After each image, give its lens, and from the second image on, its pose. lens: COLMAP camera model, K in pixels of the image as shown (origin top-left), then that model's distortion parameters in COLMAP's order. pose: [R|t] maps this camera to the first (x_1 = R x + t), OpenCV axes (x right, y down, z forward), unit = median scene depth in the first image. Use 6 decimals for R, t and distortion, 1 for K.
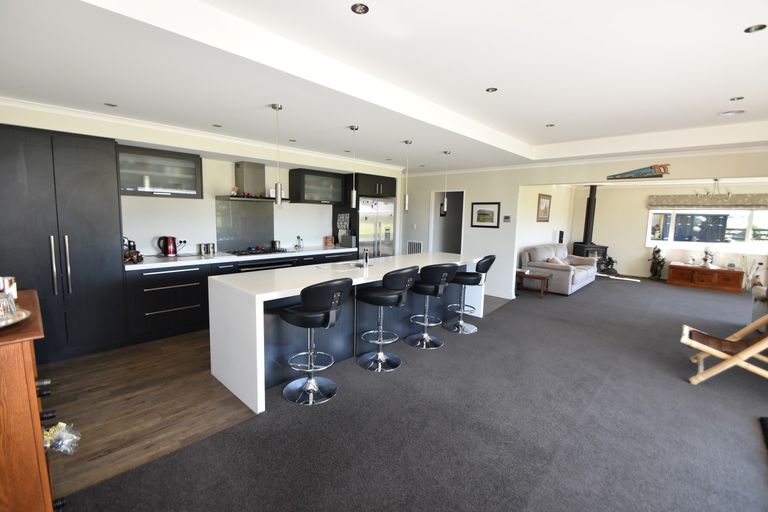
lens RADIAL K [[340.9, 0, 391.1], [0, 340.9, 262.3], [0, 0, 1]] dist [0.001309, -0.002799]
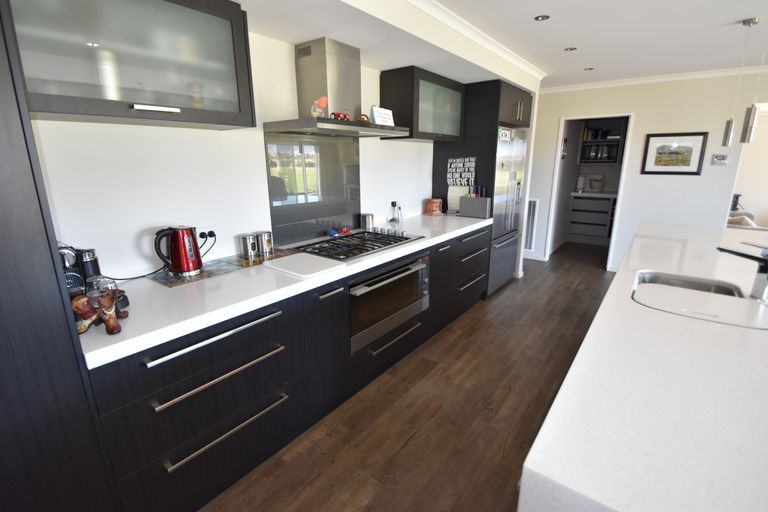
lens RADIAL K [[340.9, 0, 388.7], [0, 340.9, 261.7], [0, 0, 1]] dist [0.001309, -0.002799]
pose [[0.994190, -0.056717, 0.091489, -0.352678], [0.042234, 0.987306, 0.153108, -0.068877], [-0.099012, -0.148355, 0.983965, 0.454130]]
